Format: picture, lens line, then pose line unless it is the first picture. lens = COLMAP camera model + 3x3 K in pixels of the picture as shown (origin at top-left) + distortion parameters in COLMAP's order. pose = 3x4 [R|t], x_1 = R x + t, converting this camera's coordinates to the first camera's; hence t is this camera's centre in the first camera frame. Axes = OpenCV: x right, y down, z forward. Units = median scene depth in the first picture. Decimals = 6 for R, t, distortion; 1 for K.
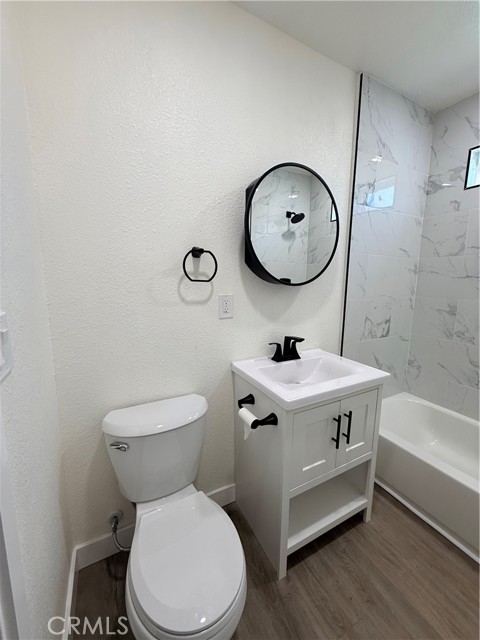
lens RADIAL K [[256.9, 0, 239.2], [0, 256.9, 317.3], [0, 0, 1]] dist [0.000250, 0.000248]
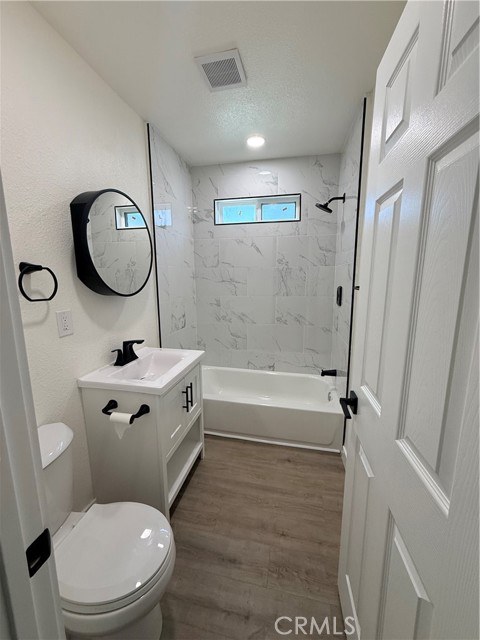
lens RADIAL K [[256.9, 0, 239.2], [0, 256.9, 317.3], [0, 0, 1]] dist [0.000250, 0.000248]
pose [[0.641979, -0.136501, 0.754473, -0.338544], [0.128020, 0.989294, 0.070053, -0.046296], [-0.755959, 0.051615, 0.652581, -0.114431]]
